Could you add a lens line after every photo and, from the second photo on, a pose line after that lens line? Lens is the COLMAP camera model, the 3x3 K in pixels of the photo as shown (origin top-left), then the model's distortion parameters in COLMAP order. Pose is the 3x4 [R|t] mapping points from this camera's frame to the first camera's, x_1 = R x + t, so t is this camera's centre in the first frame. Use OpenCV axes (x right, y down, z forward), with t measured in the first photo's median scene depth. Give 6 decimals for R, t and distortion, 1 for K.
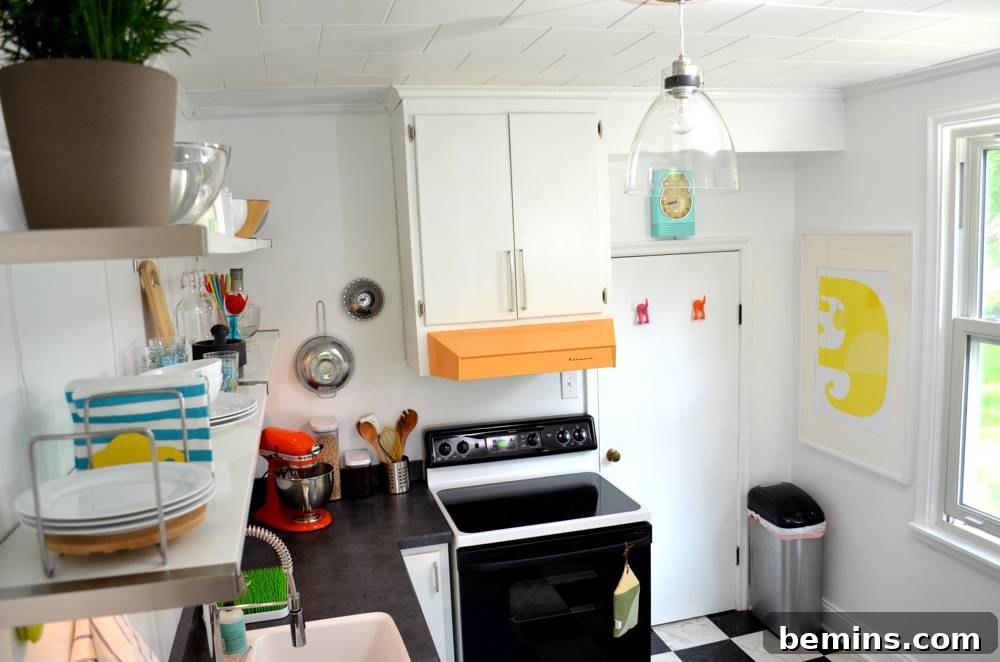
lens RADIAL K [[783.2, 0, 500.0], [0, 783.2, 331.0], [0, 0, 1]] dist [-0.079441, 0.006783]
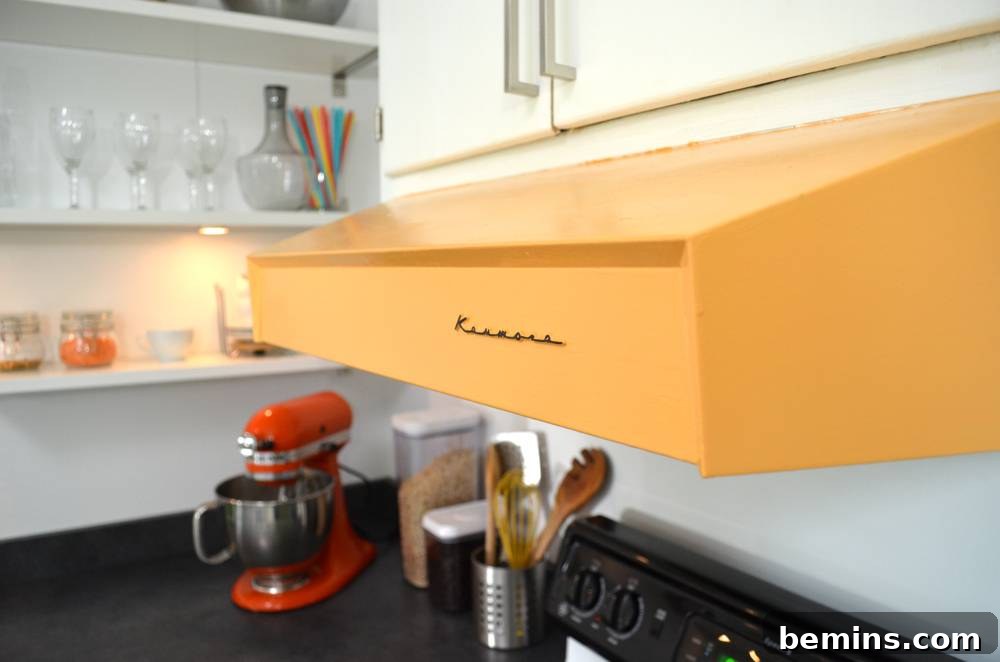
lens RADIAL K [[783.2, 0, 500.0], [0, 783.2, 331.0], [0, 0, 1]] dist [-0.079441, 0.006783]
pose [[0.301705, 0.123655, -0.945349, 0.203934], [-0.126161, 0.988012, 0.088971, 0.019918], [0.945017, 0.092423, 0.313688, 0.831244]]
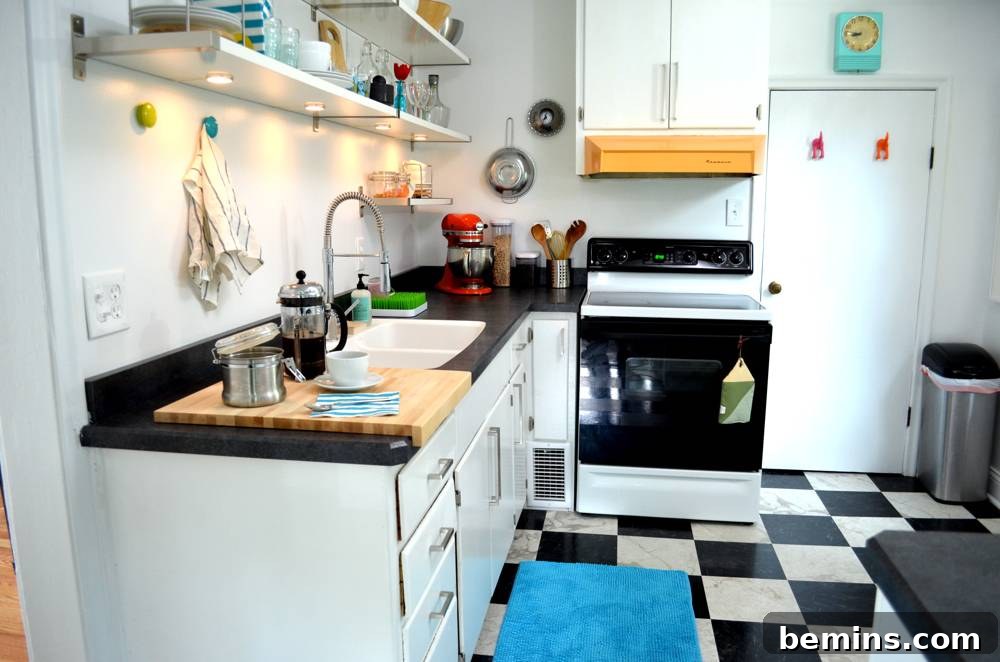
lens RADIAL K [[783.2, 0, 500.0], [0, 783.2, 331.0], [0, 0, 1]] dist [-0.079441, 0.006783]
pose [[0.914656, 0.109164, -0.389214, 0.232184], [-0.088365, 0.993554, 0.071008, 0.187379], [0.394457, -0.030555, 0.918406, -0.082328]]
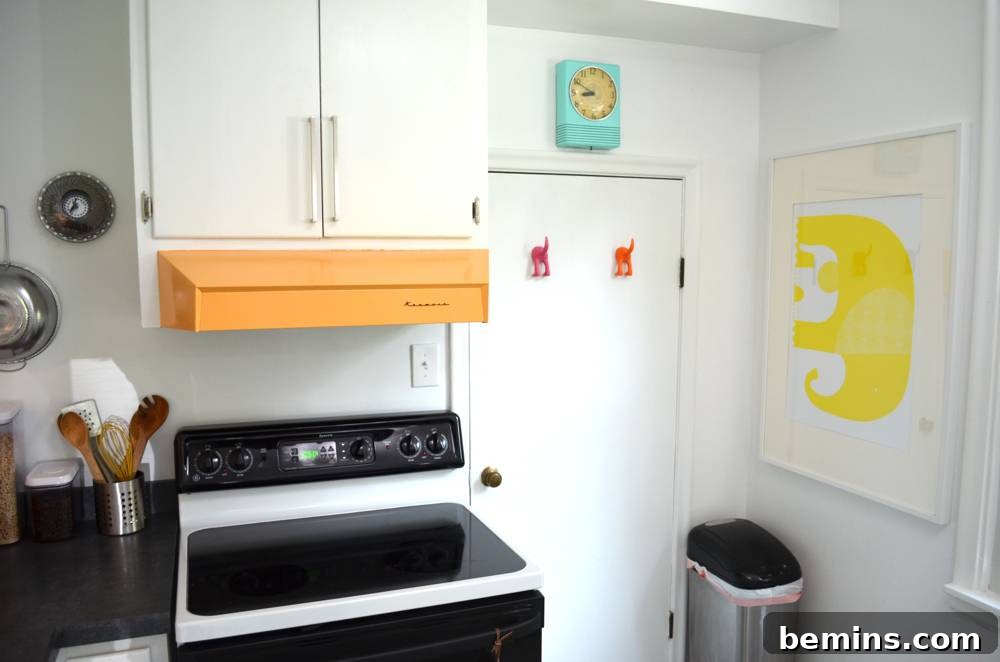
lens RADIAL K [[783.2, 0, 500.0], [0, 783.2, 331.0], [0, 0, 1]] dist [-0.079441, 0.006783]
pose [[0.993163, 0.028553, 0.113193, 0.080261], [-0.024680, 0.999066, -0.035476, 0.064330], [-0.114100, 0.032439, 0.992940, 0.370239]]
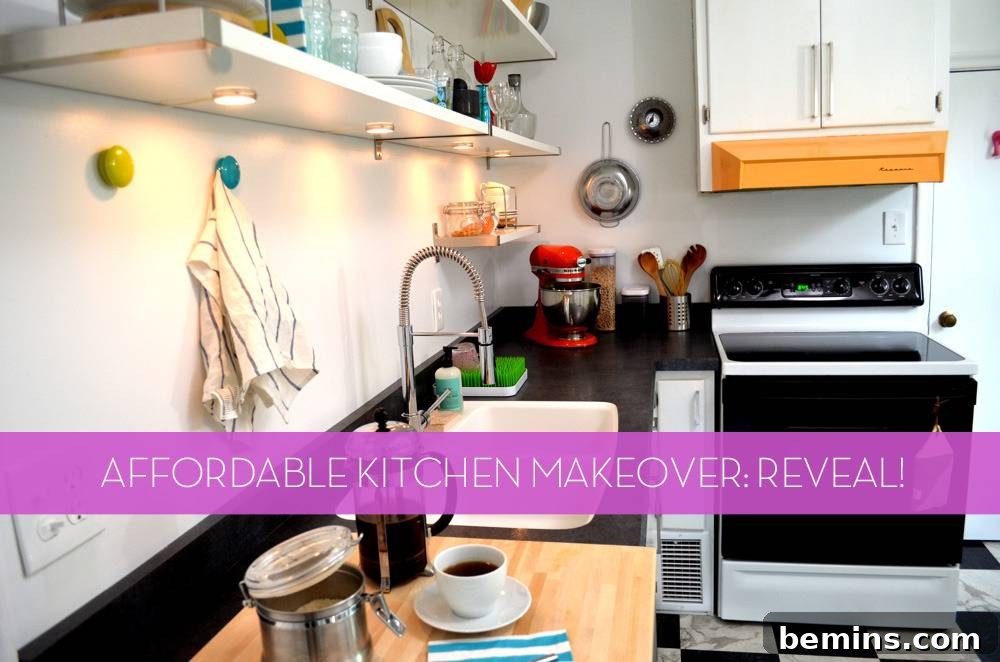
lens RADIAL K [[783.2, 0, 500.0], [0, 783.2, 331.0], [0, 0, 1]] dist [-0.079441, 0.006783]
pose [[0.892960, 0.074453, -0.443937, 0.087694], [-0.044447, 0.995991, 0.077636, 0.139237], [0.447937, -0.049594, 0.892689, 0.081116]]
